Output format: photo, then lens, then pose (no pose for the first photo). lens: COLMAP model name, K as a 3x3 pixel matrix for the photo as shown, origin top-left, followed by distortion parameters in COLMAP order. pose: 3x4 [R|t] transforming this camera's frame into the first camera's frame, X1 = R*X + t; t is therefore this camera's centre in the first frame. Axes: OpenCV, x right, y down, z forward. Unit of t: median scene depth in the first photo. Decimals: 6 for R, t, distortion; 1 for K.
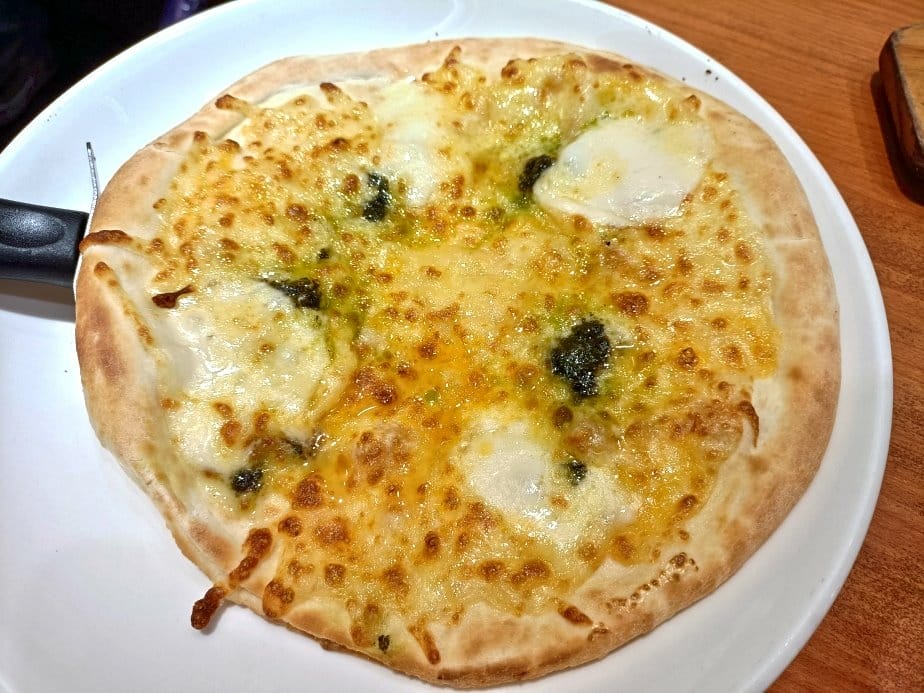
lens RADIAL K [[698.7, 0, 480.5], [0, 698.7, 347.9], [0, 0, 1]] dist [0.095217, -0.289366]
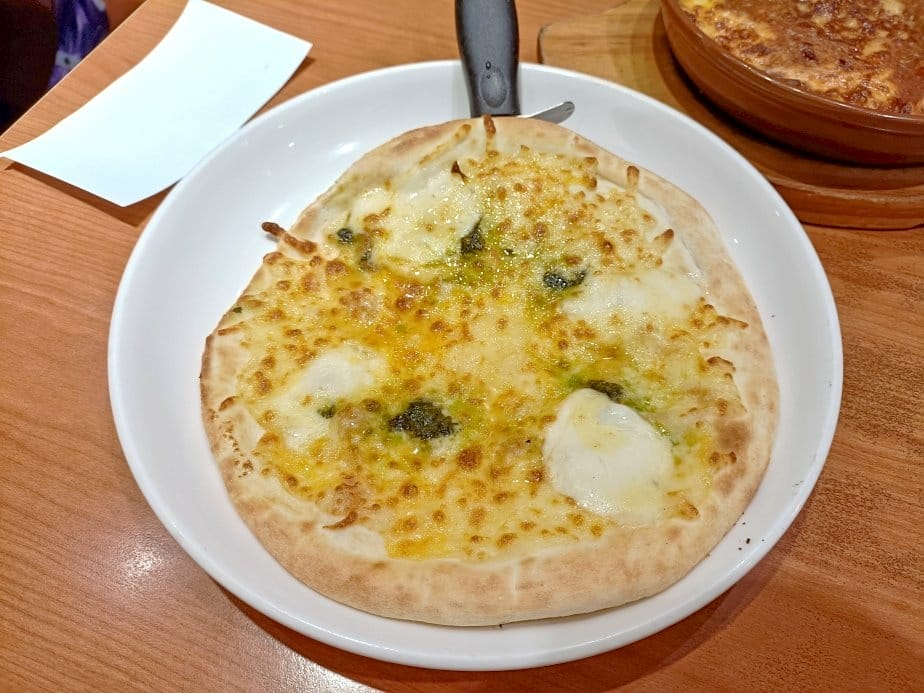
lens RADIAL K [[669.8, 0, 465.0], [0, 669.8, 352.2], [0, 0, 1]] dist [0.046661, -0.056407]
pose [[0.018582, 0.855295, -0.517808, 0.655550], [-0.887864, 0.252250, 0.384794, -0.543035], [0.459730, 0.452593, 0.764073, 0.058886]]
